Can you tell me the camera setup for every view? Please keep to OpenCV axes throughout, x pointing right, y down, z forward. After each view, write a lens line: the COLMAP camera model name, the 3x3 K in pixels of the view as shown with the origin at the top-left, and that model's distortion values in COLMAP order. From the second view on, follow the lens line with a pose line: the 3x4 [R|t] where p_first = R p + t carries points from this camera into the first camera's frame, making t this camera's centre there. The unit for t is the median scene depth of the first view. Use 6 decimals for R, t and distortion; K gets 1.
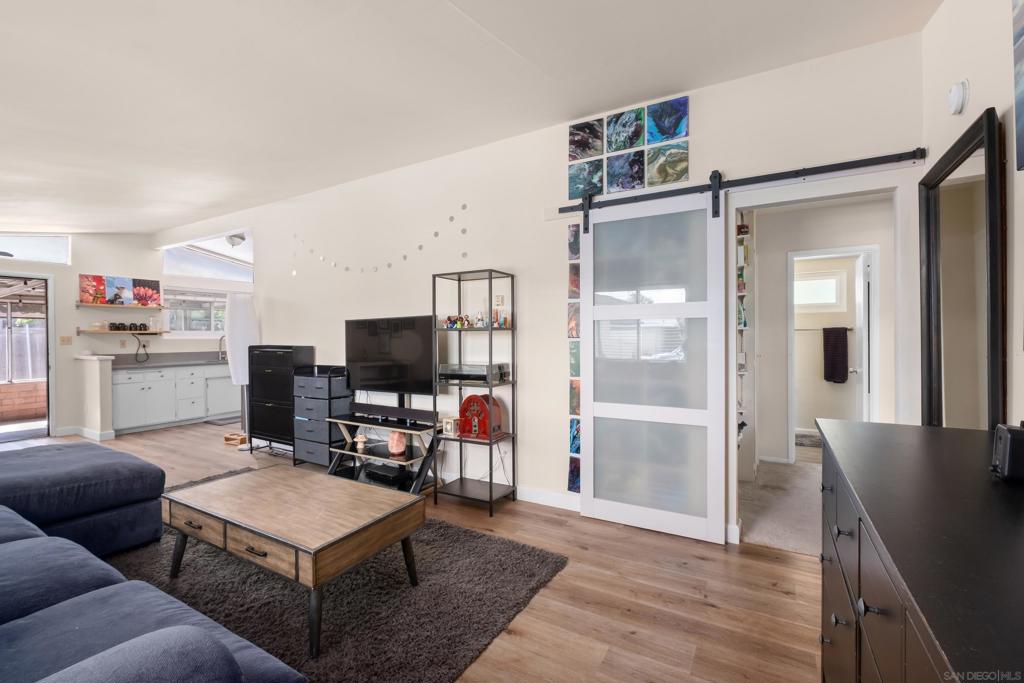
lens RADIAL K [[444.6, 0, 500.3], [0, 444.6, 339.0], [0, 0, 1]] dist [-0.006201, -0.000472]
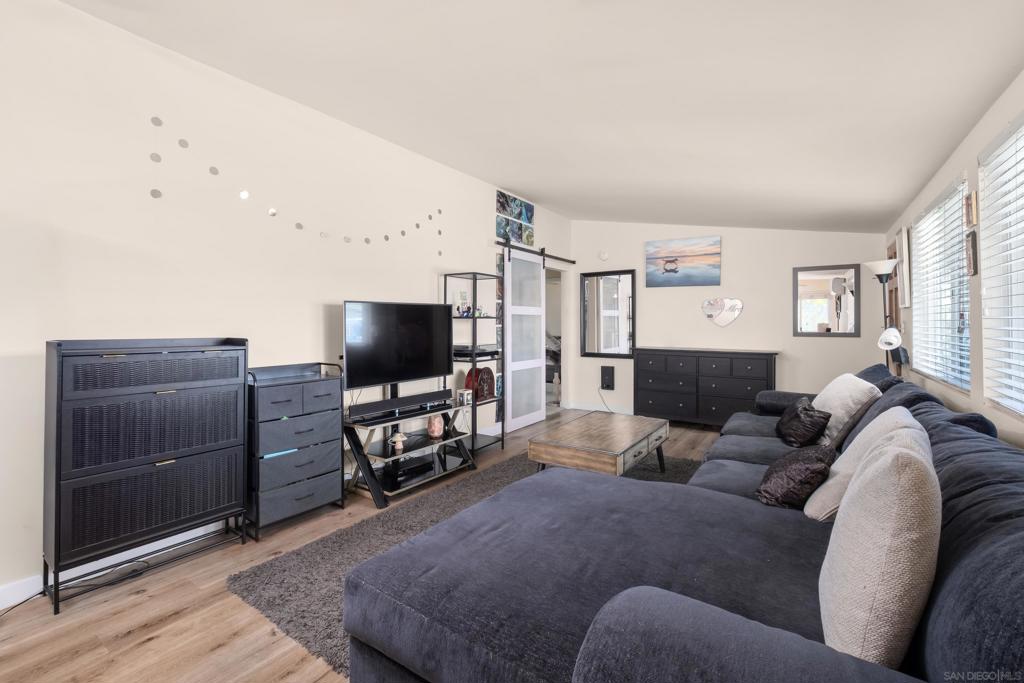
lens RADIAL K [[433.2, 0, 509.2], [0, 433.2, 321.3], [0, 0, 1]] dist [-0.000277, -0.000051]
pose [[0.076393, 0.009352, 0.997034, -1.376541], [0.004231, 0.999944, -0.009703, 0.001346], [-0.997069, 0.004959, 0.076349, 0.846600]]
